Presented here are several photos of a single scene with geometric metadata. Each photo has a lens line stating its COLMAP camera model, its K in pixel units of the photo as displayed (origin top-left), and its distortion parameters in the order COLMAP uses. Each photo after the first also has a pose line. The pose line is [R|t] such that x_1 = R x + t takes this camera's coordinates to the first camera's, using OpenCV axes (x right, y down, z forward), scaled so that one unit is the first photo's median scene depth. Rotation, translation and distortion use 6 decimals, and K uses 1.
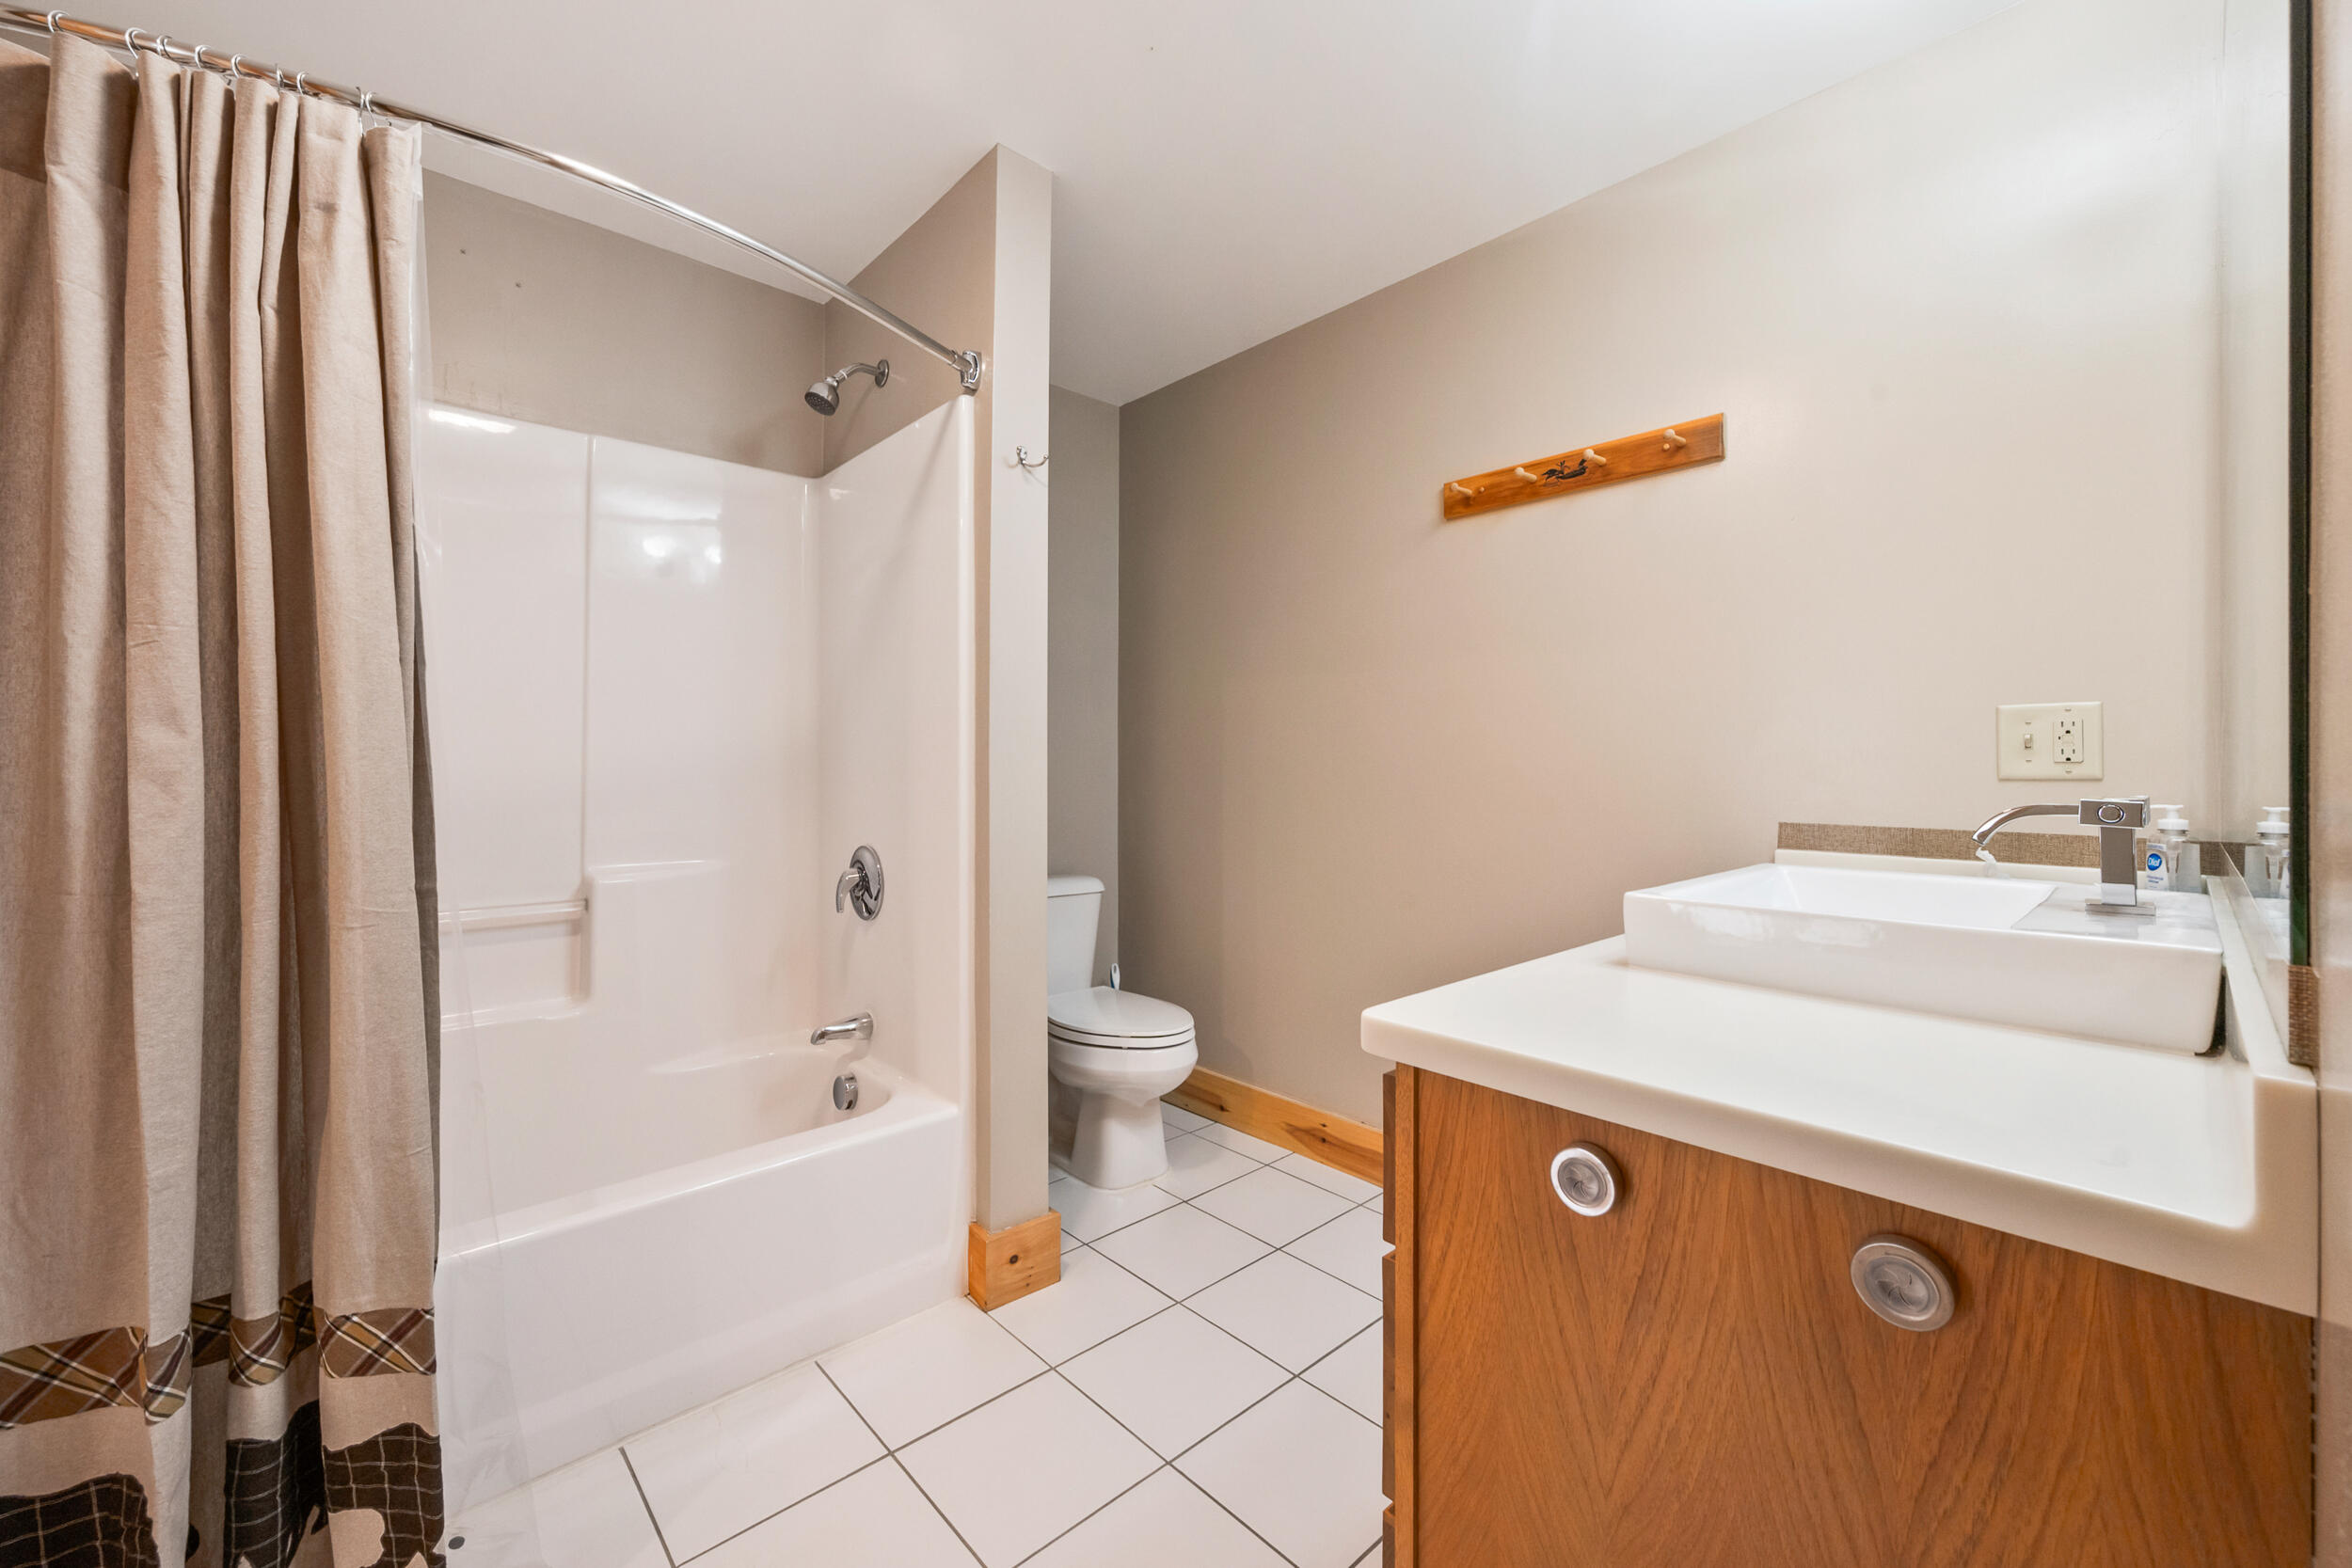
lens RADIAL K [[931.5, 0, 1180.2], [0, 931.5, 767.2], [0, 0, 1]] dist [-0.002970, -0.000268]
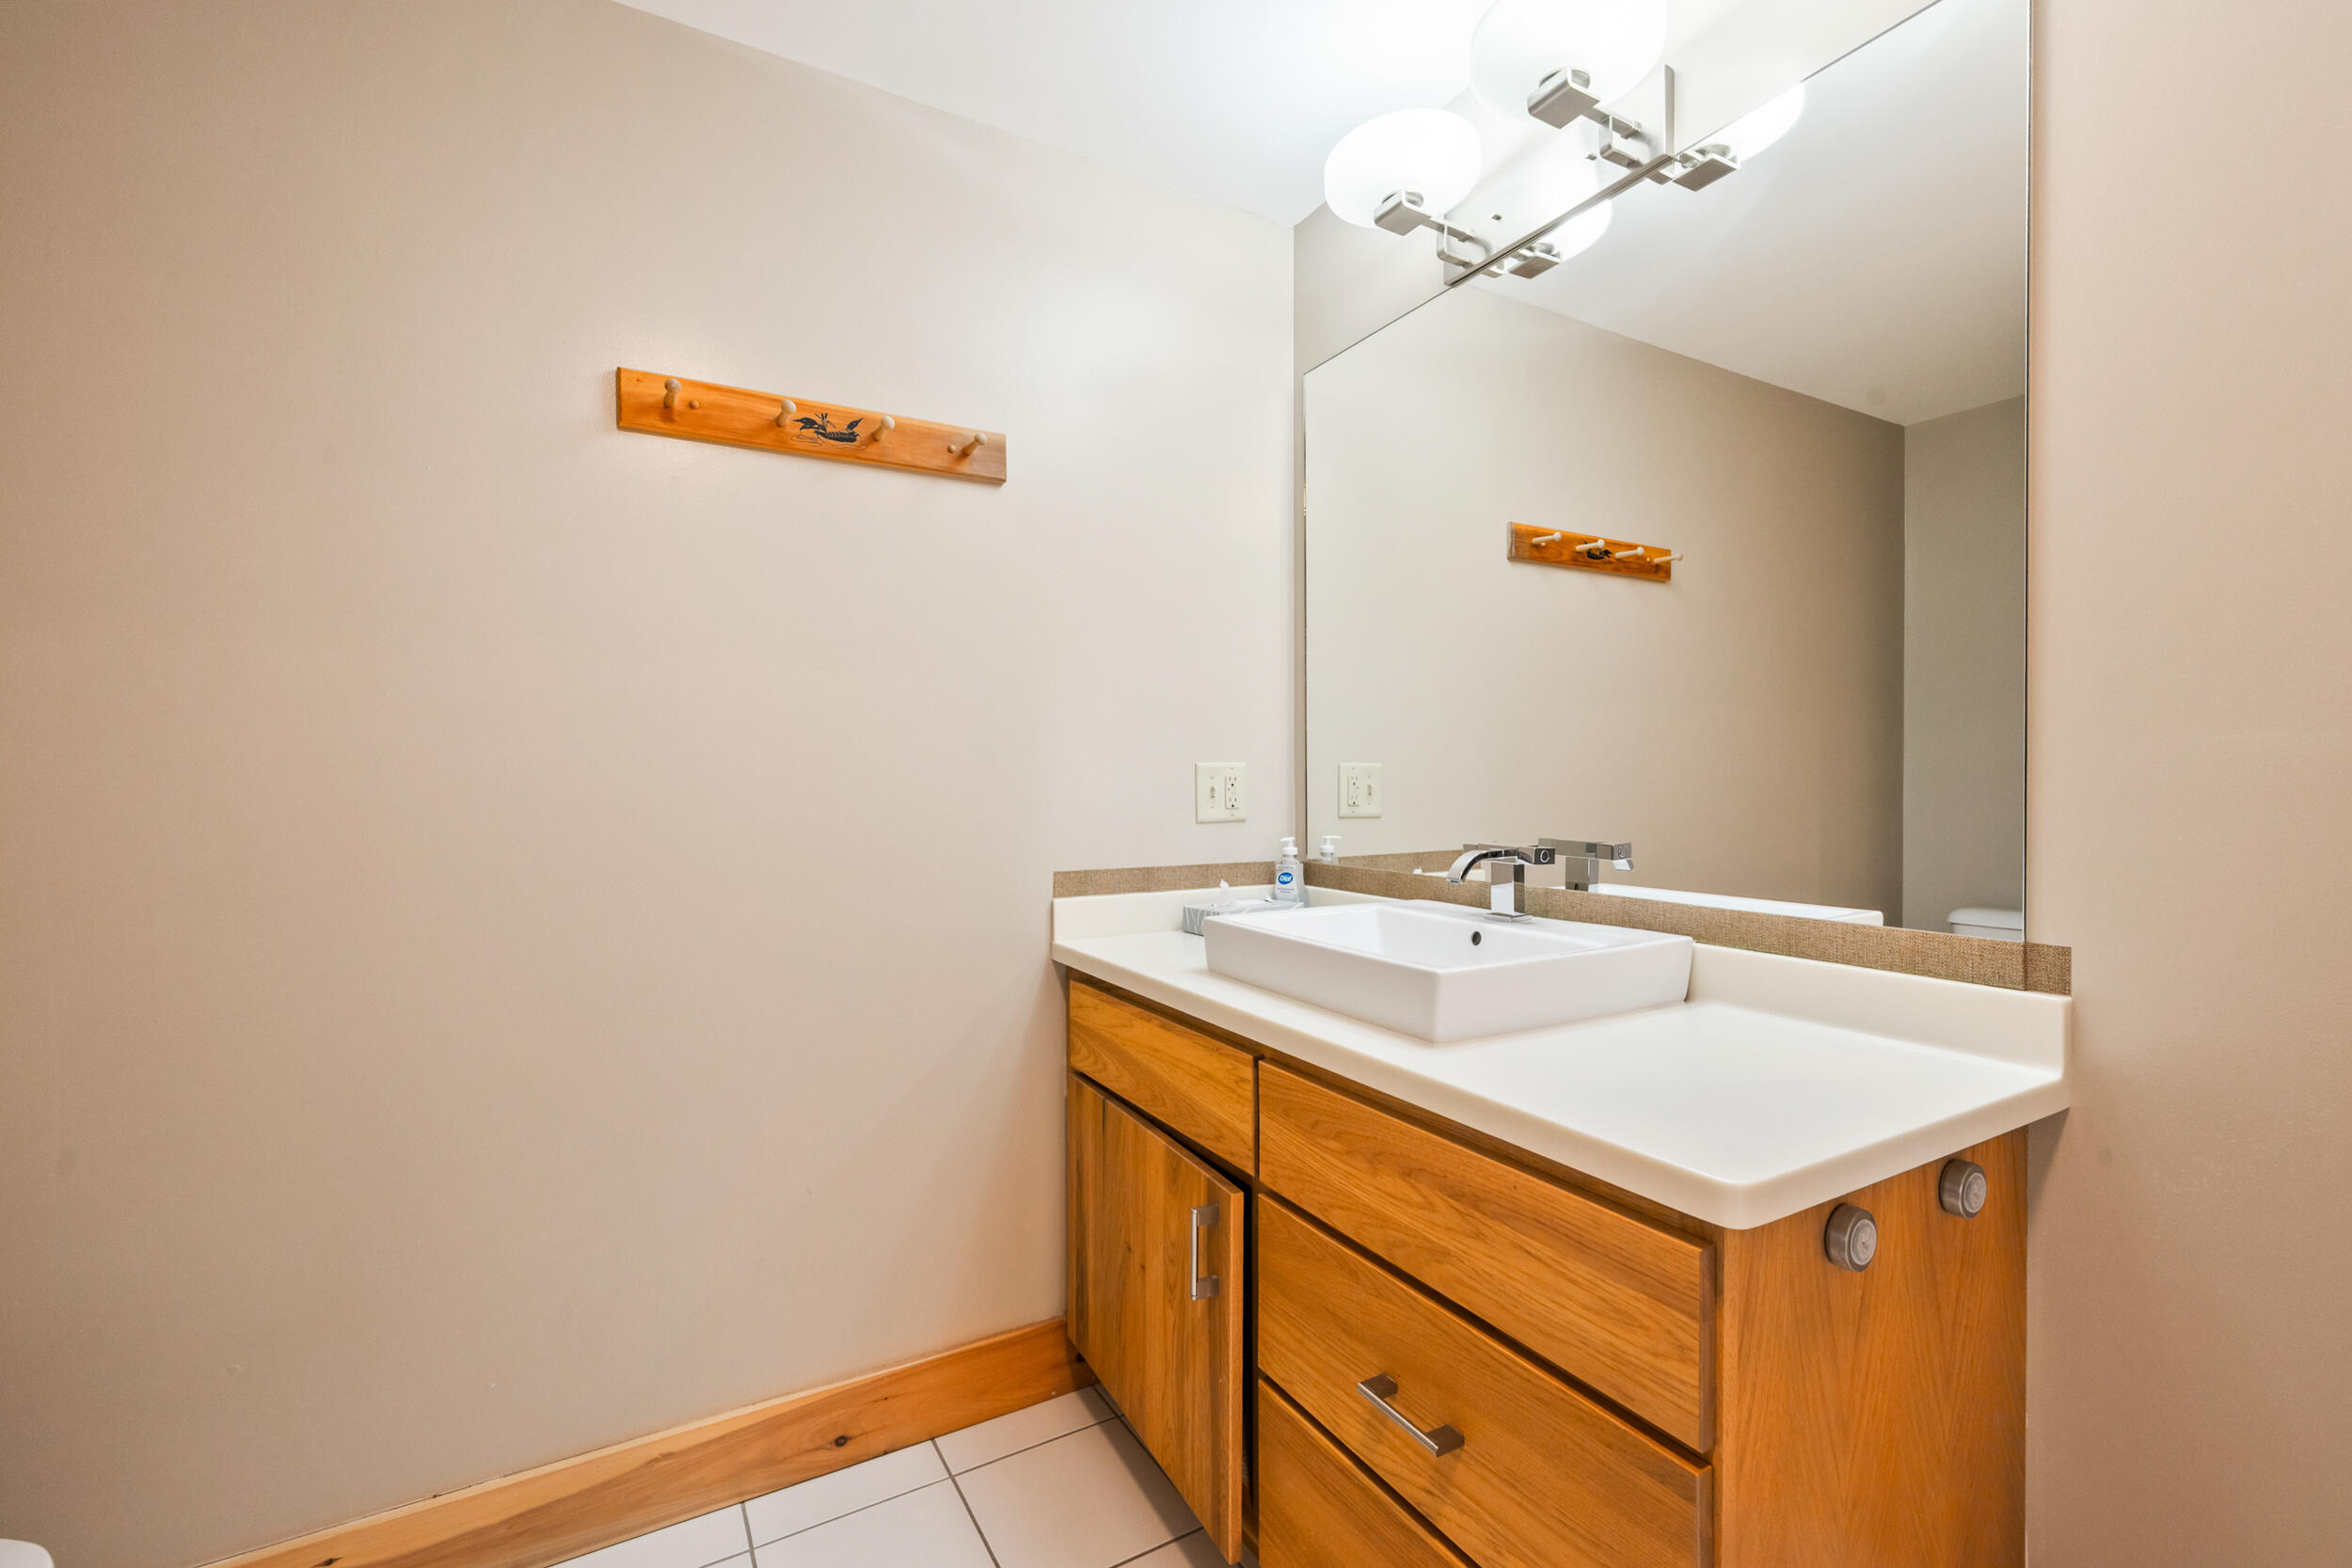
lens RADIAL K [[1021.9, 0, 1163.6], [0, 1021.9, 790.3], [0, 0, 1]] dist [0.026960, 0.000005]
pose [[0.223394, -0.018044, 0.974561, -0.454094], [0.003326, 0.999837, 0.017749, -0.053999], [-0.974722, -0.000724, 0.223418, 0.739897]]
